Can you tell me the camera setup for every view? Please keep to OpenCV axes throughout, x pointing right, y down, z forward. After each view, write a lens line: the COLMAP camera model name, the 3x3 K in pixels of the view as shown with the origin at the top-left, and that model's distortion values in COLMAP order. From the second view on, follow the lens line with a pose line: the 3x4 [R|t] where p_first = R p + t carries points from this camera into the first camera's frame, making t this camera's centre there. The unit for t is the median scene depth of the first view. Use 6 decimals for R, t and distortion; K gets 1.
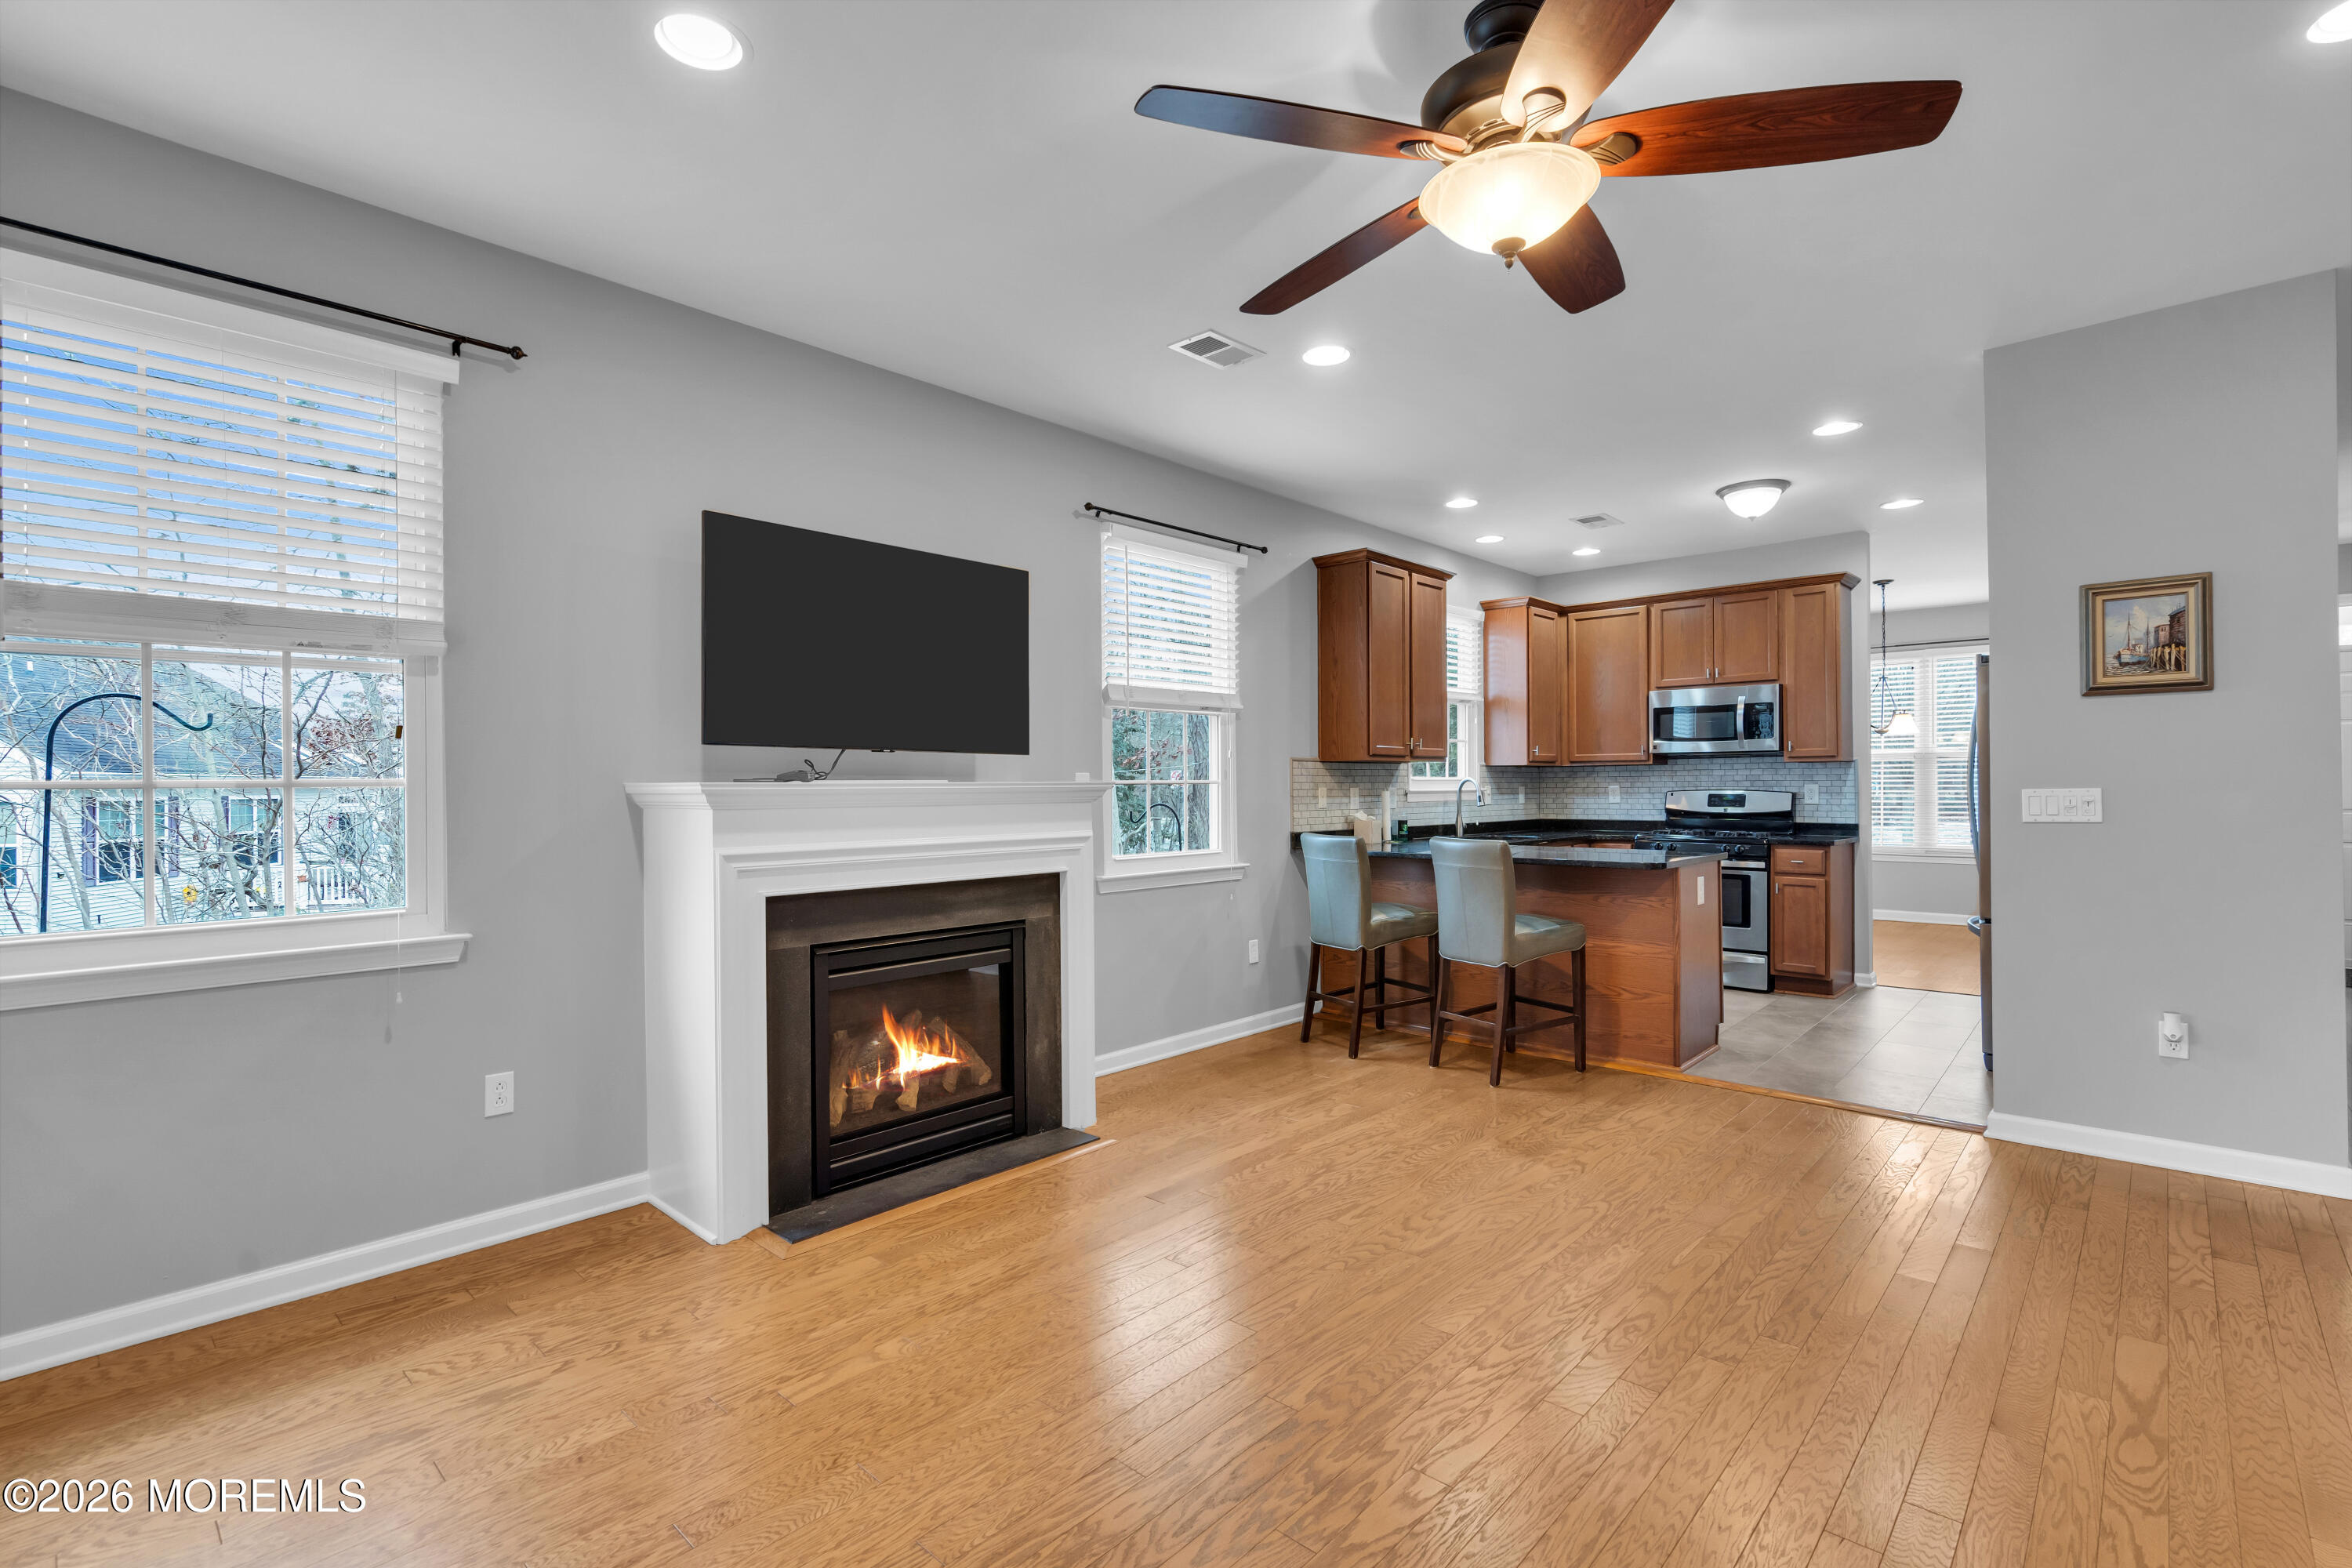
lens RADIAL K [[1077.6, 0, 1177.8], [0, 1077.6, 785.1], [0, 0, 1]] dist [-0.005718, 0.003750]
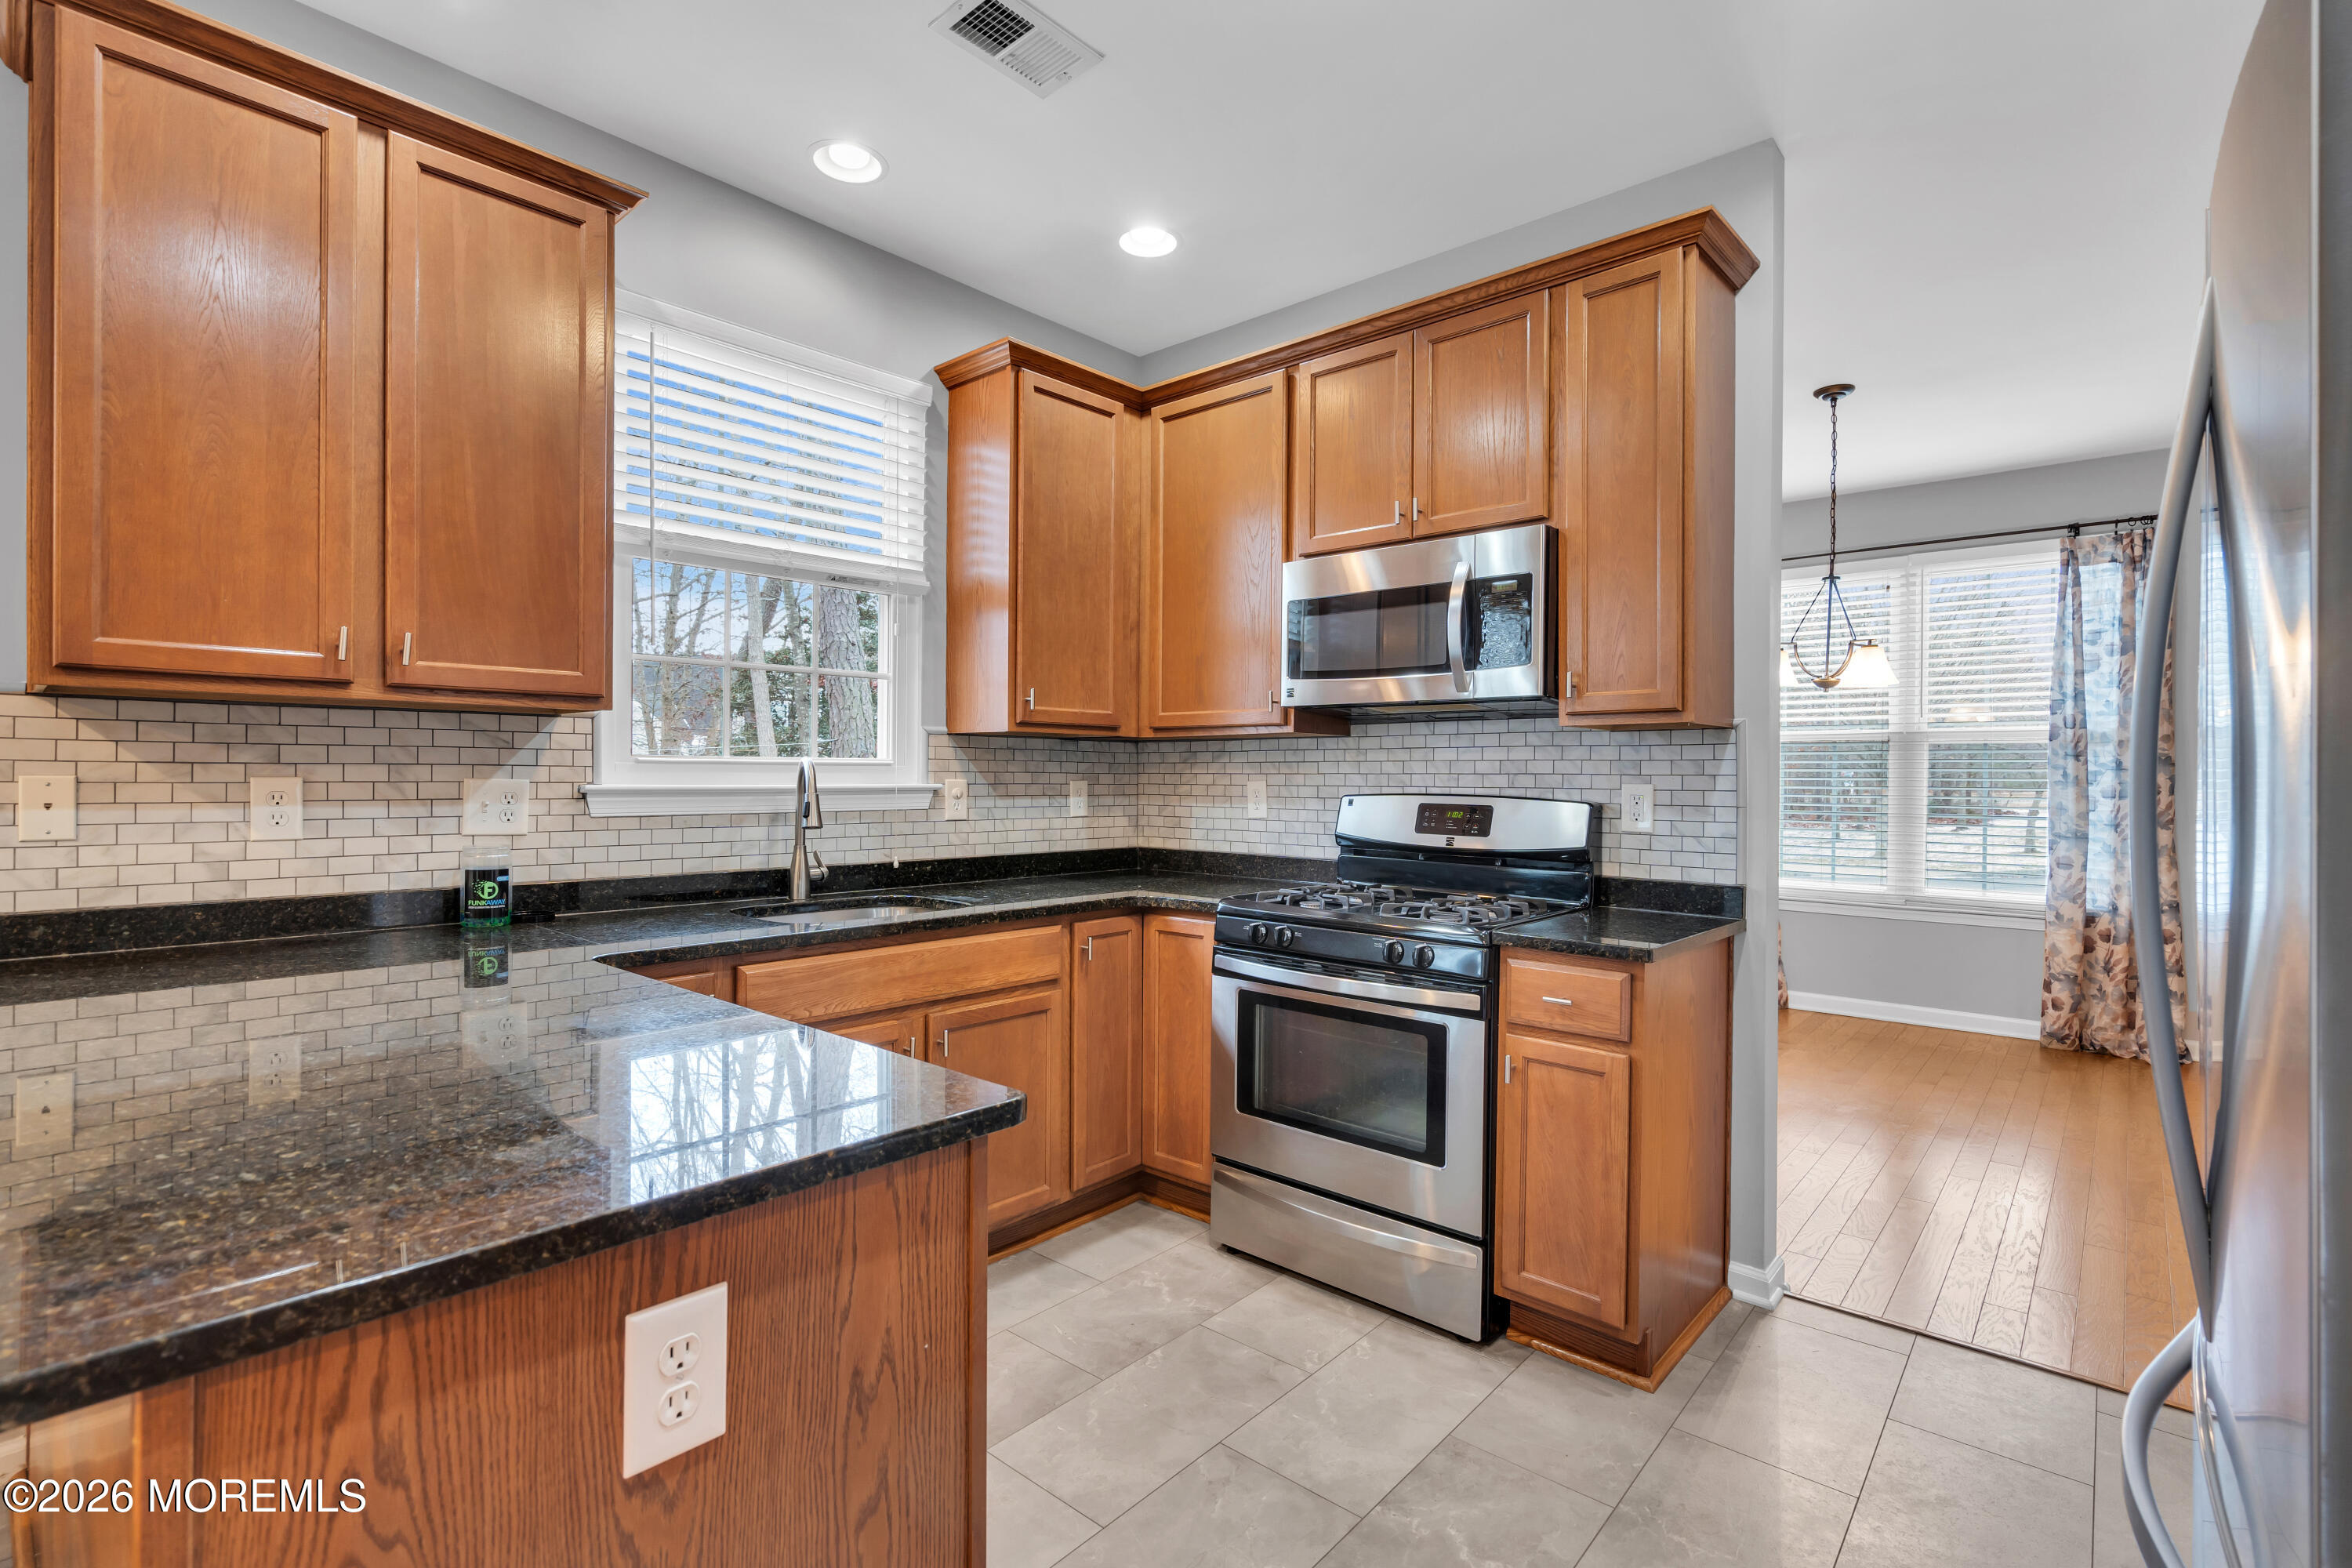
lens RADIAL K [[1077.6, 0, 1182.7], [0, 1077.6, 776.7], [0, 0, 1]] dist [-0.005718, 0.003750]
pose [[0.999763, 0.013570, 0.017029, 0.481775], [-0.013613, 0.999904, 0.002440, -0.002734], [-0.016994, -0.002671, 0.999852, 0.699327]]
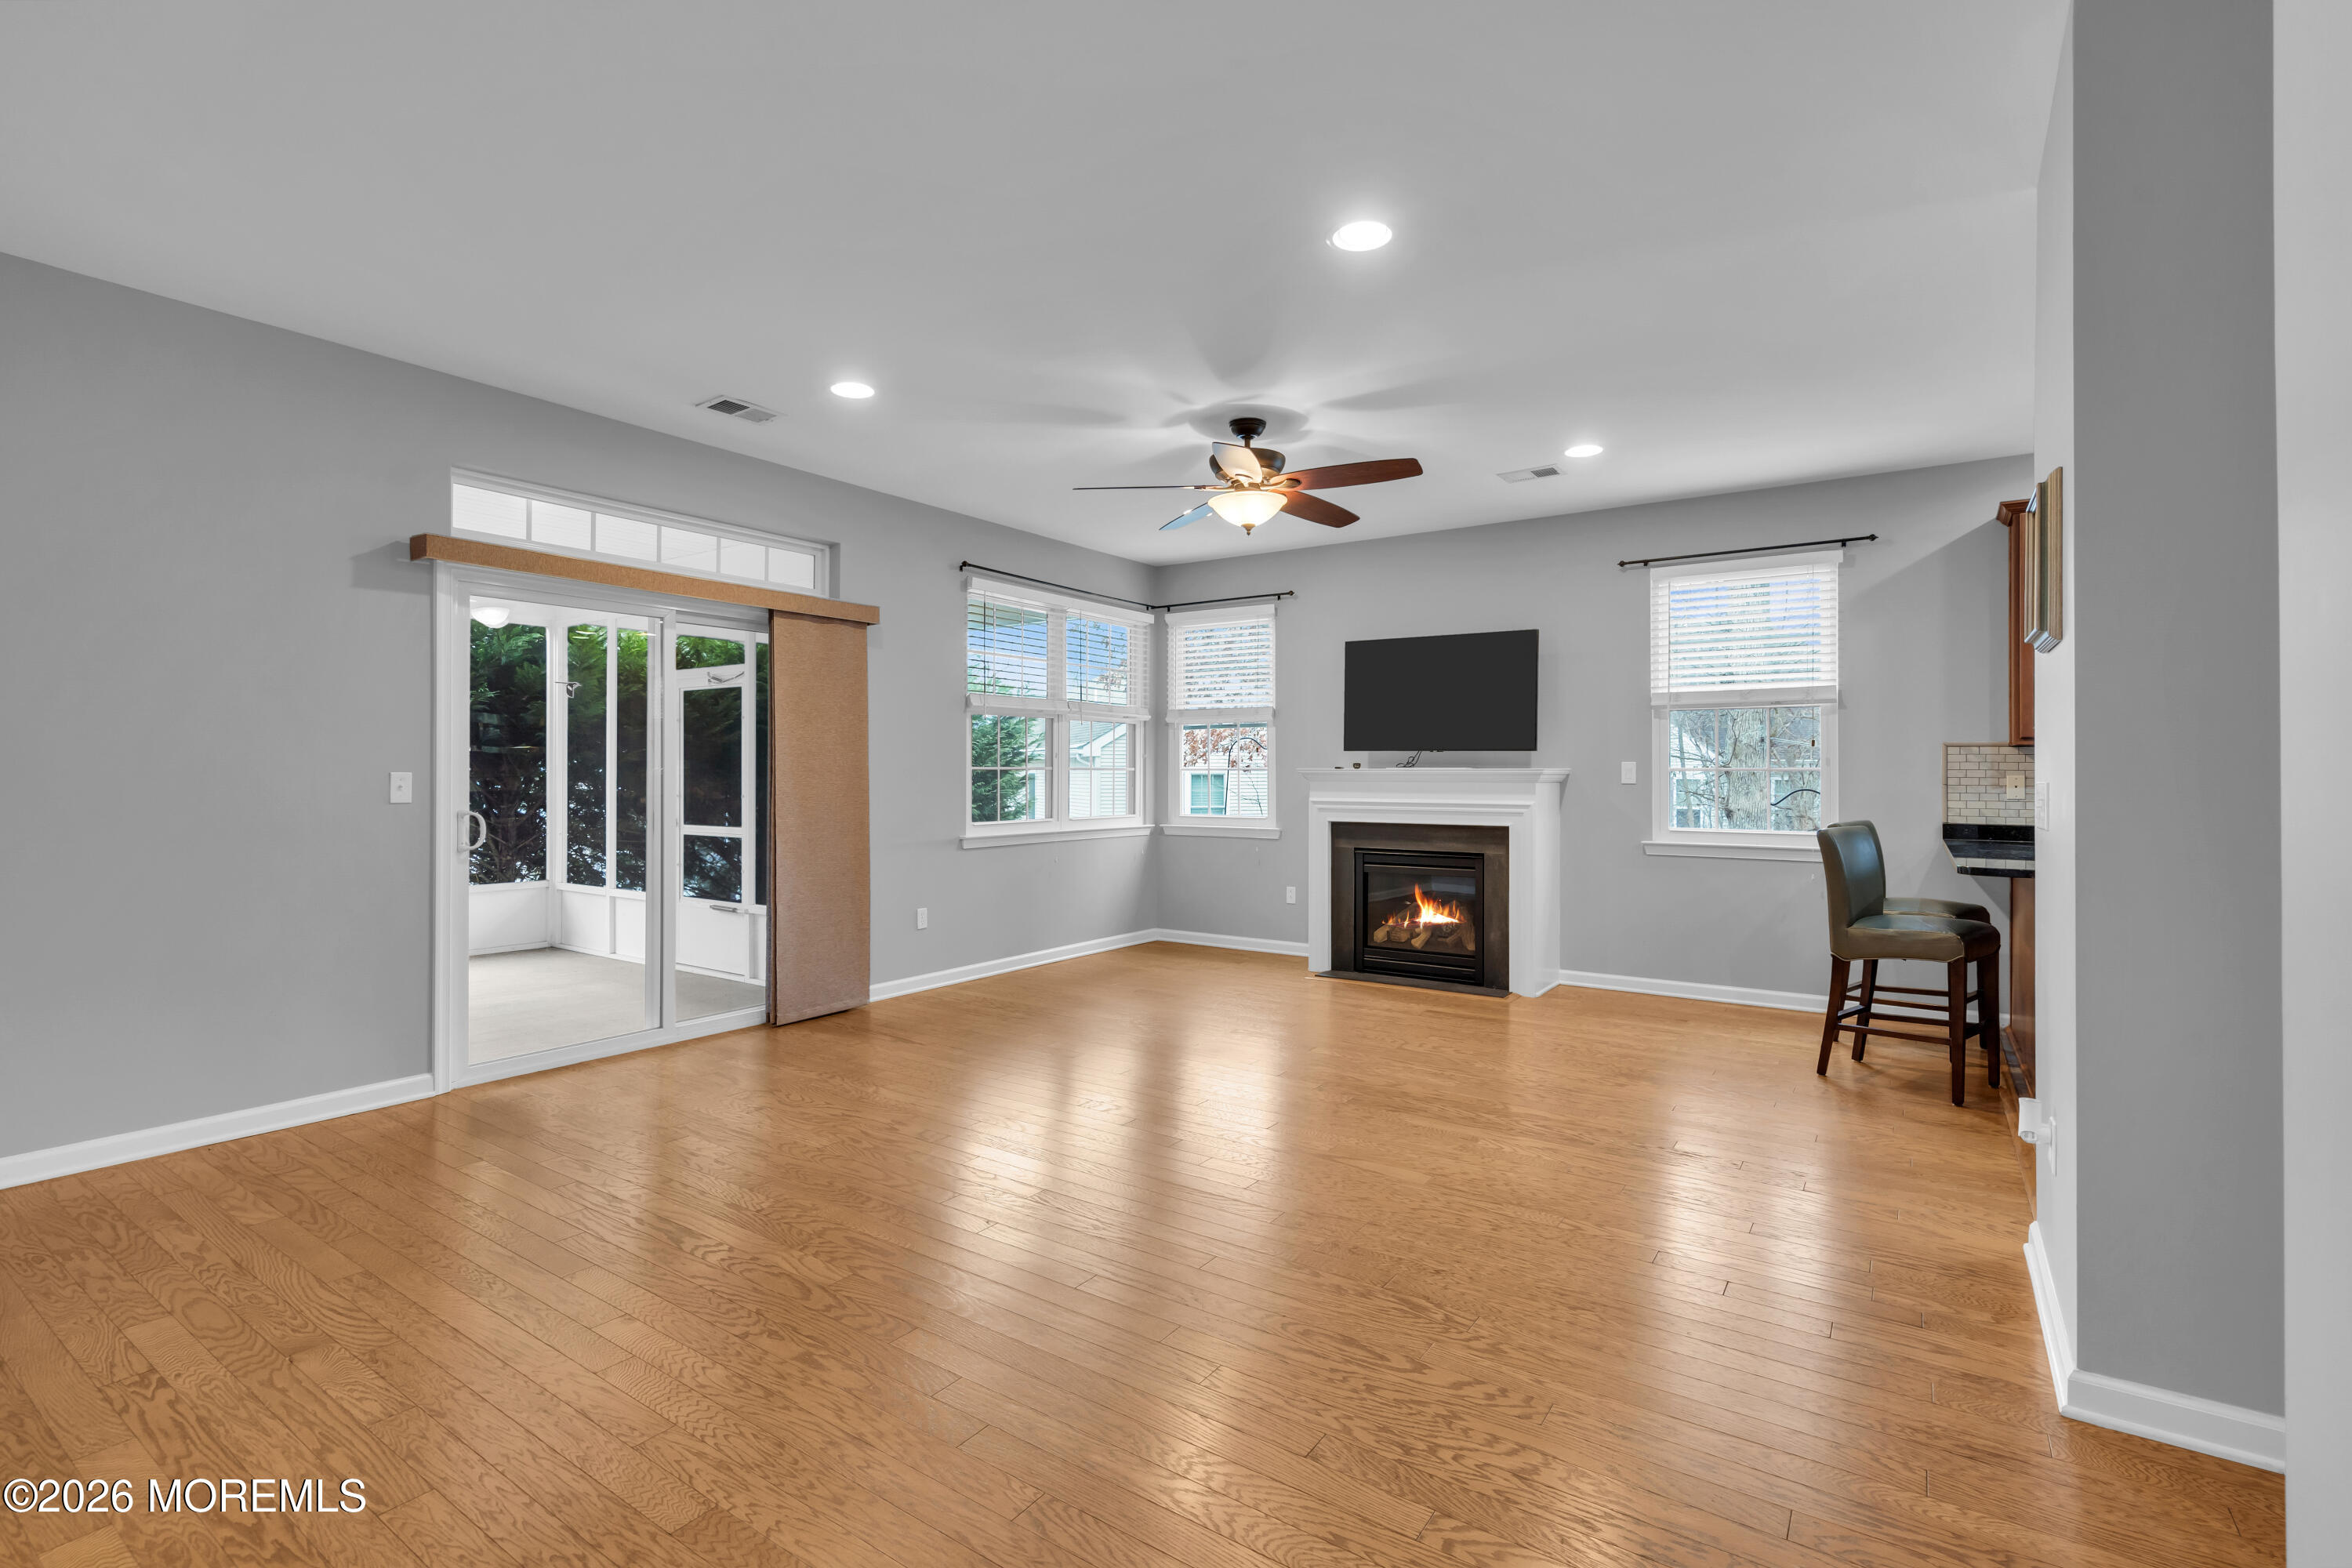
lens RADIAL K [[1077.6, 0, 1194.3], [0, 1077.6, 767.4], [0, 0, 1]] dist [-0.005718, 0.003750]
pose [[0.149218, 0.001359, -0.988803, 0.934119], [-0.002184, 0.999997, 0.001044, -0.004018], [0.988802, 0.002003, 0.149221, 0.213533]]
